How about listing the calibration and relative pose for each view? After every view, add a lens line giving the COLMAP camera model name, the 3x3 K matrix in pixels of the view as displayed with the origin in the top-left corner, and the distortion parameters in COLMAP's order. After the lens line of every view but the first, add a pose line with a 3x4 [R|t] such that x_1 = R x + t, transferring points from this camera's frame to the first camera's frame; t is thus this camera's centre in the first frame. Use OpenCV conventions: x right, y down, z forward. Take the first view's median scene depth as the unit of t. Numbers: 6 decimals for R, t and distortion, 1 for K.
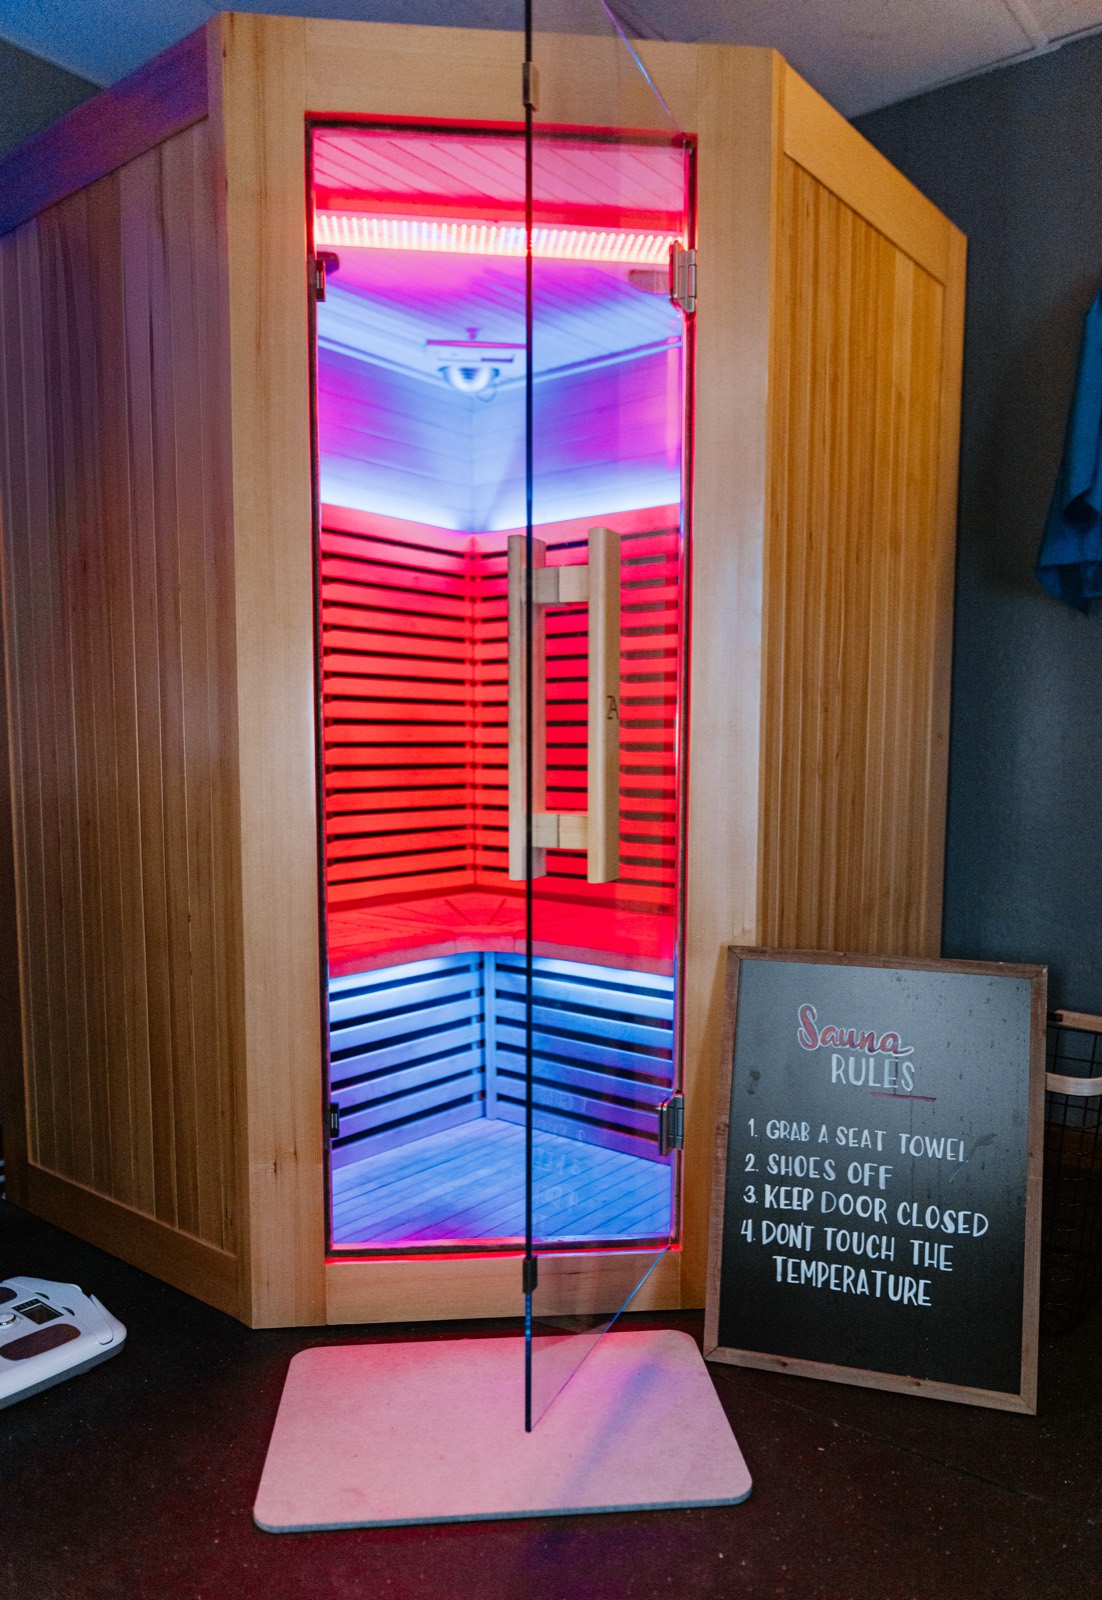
lens RADIAL K [[1156.3, 0, 576.0], [0, 1156.3, 858.2], [0, 0, 1]] dist [0.001814, 0.002606]
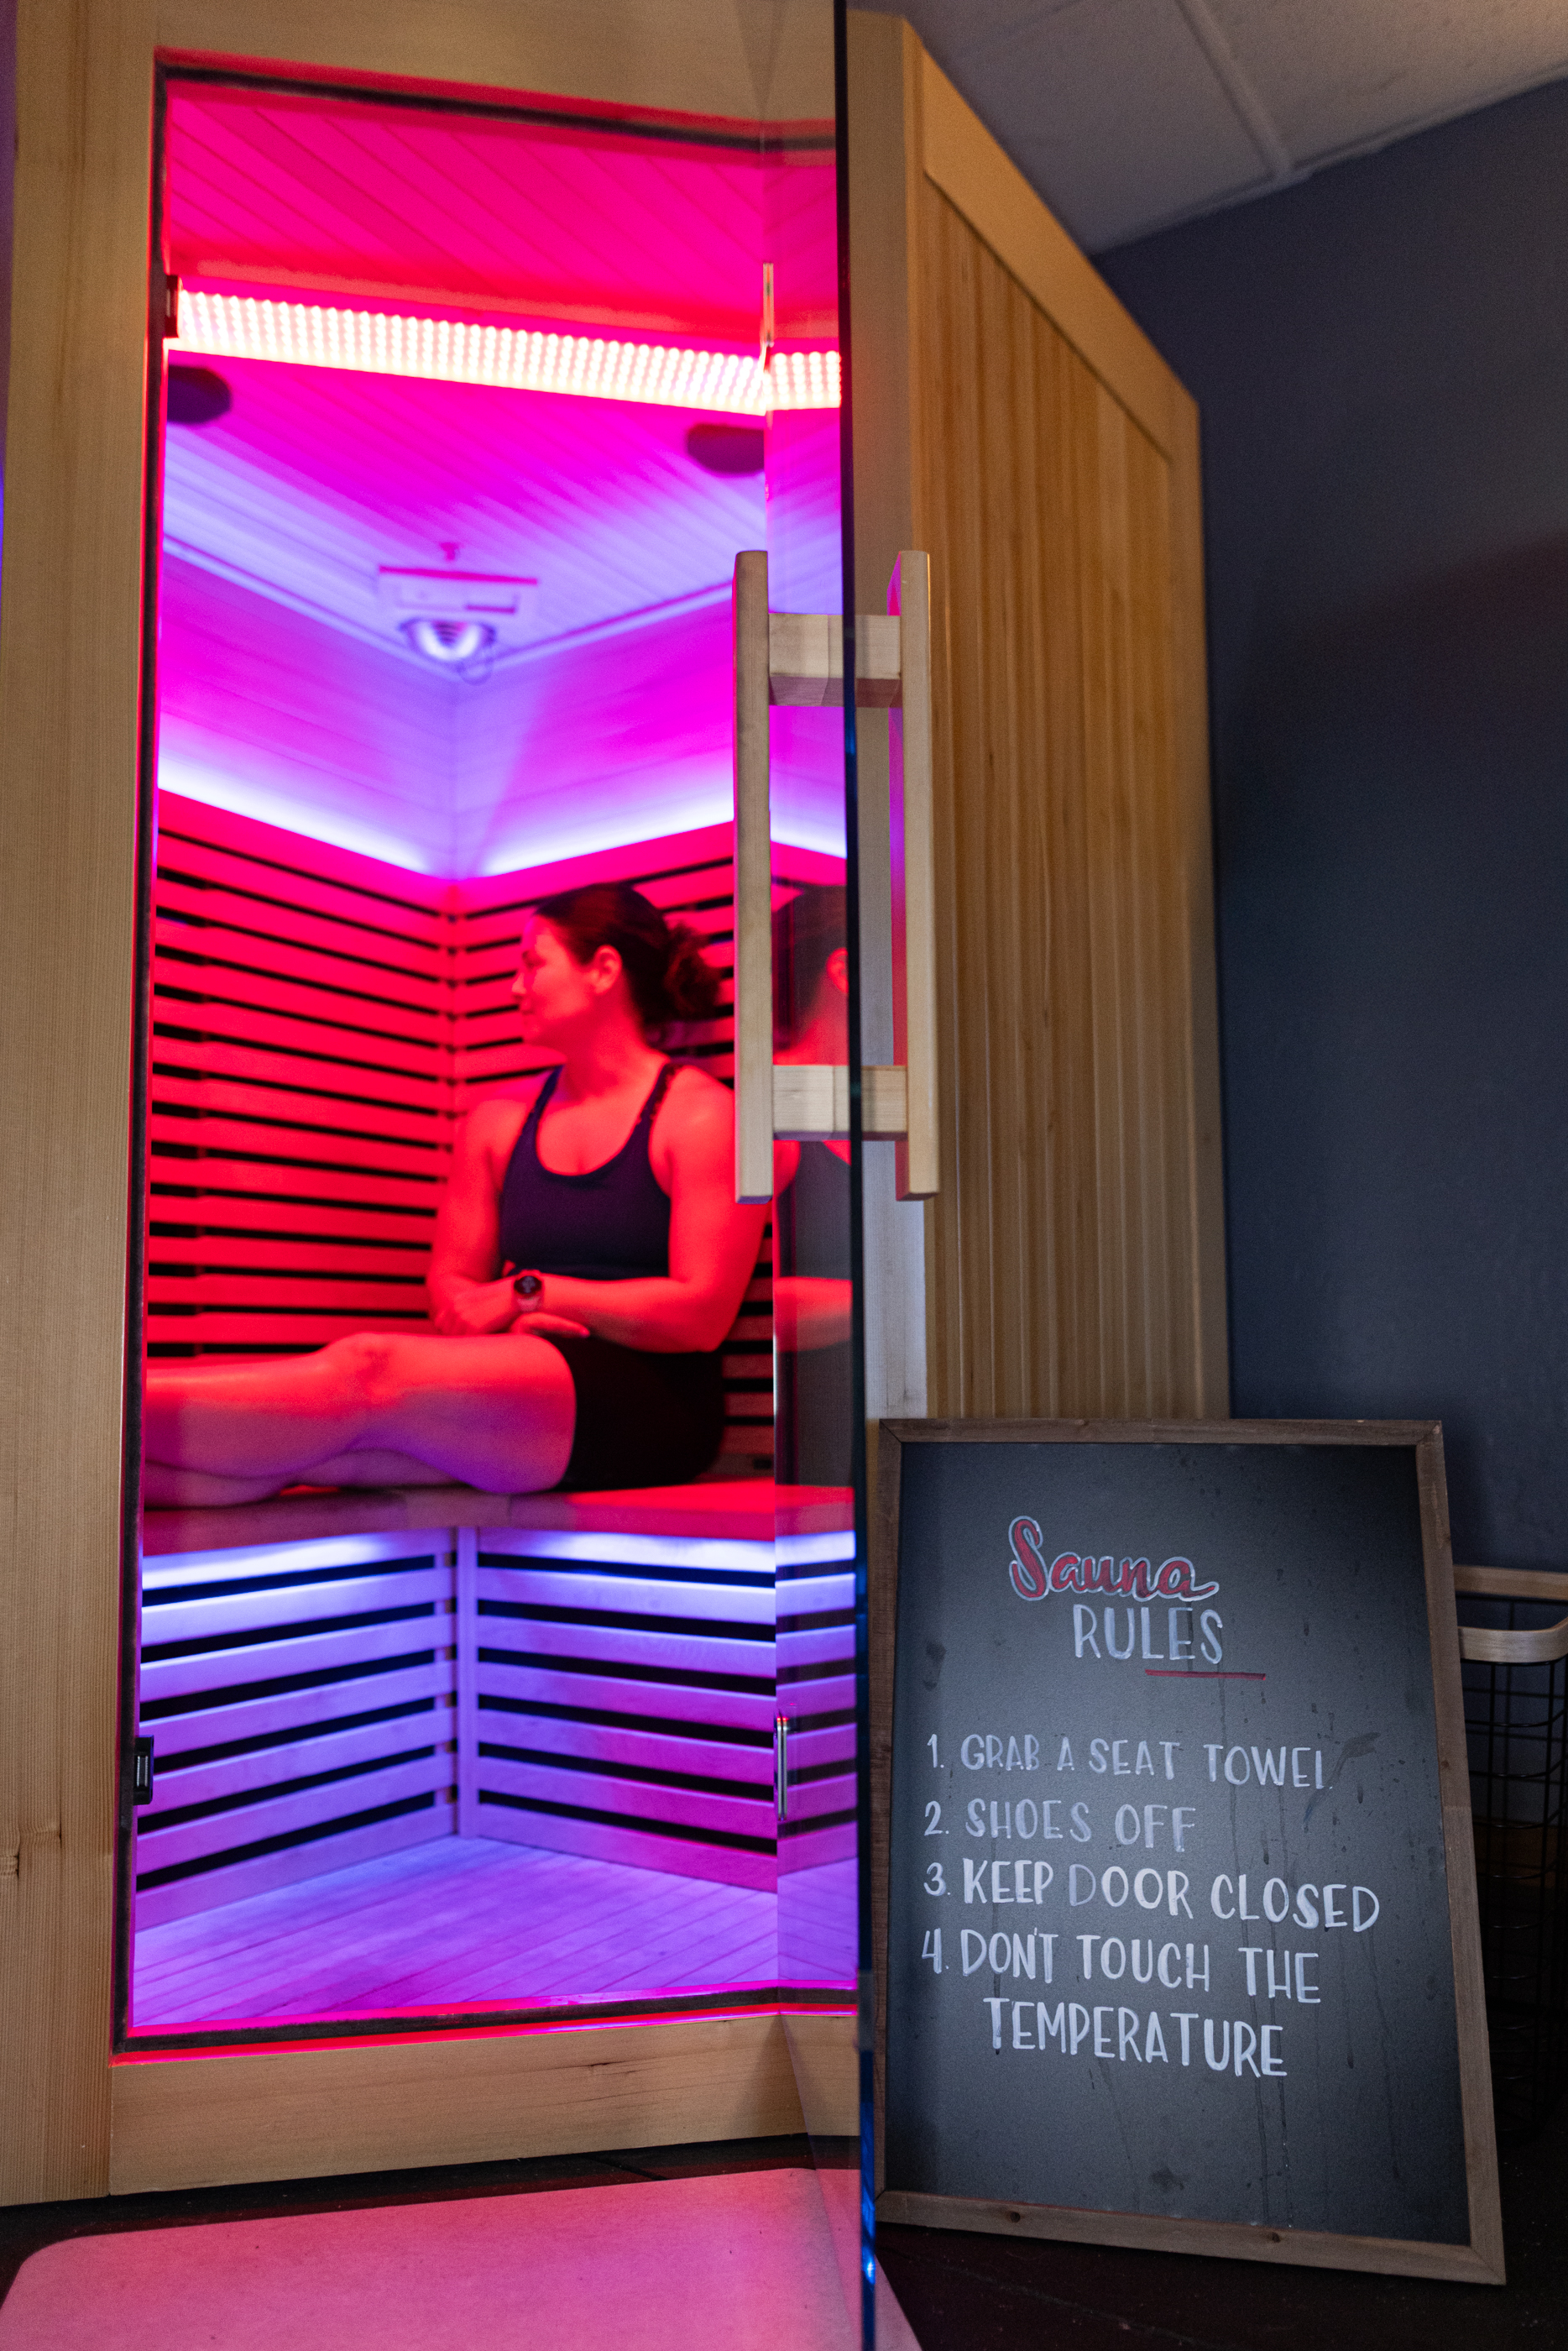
lens RADIAL K [[1737.7, 0, 781.6], [0, 1737.7, 1222.8], [0, 0, 1]] dist [0.003458, -0.001130]
pose [[0.996504, -0.007314, 0.083228, 0.015611], [0.022477, 0.982903, -0.182745, 0.138722], [-0.080468, 0.183976, 0.979631, 0.167506]]
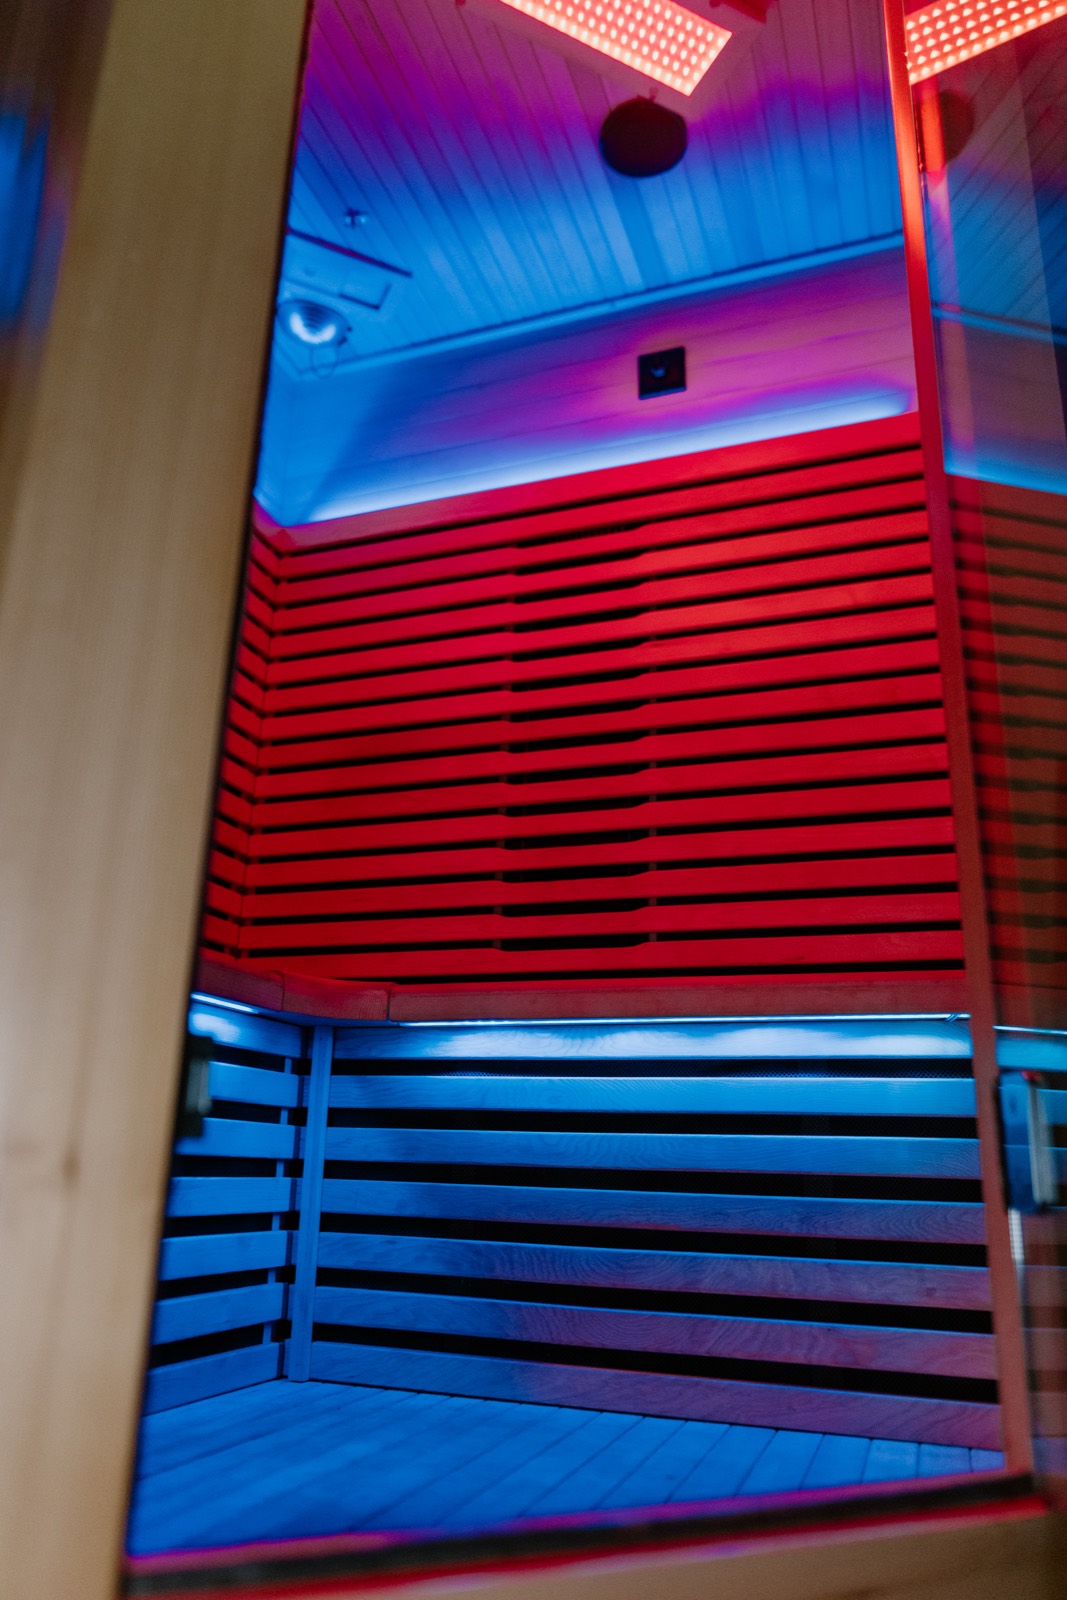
lens RADIAL K [[1134.2, 0, 533.5], [0, 1134.2, 800.0], [0, 0, 1]] dist [0.002251, 0.000197]
pose [[0.947833, 0.117053, 0.296498, -0.234000], [0.008590, 0.920424, -0.390827, 0.287817], [-0.318652, 0.372986, 0.871403, 0.687798]]
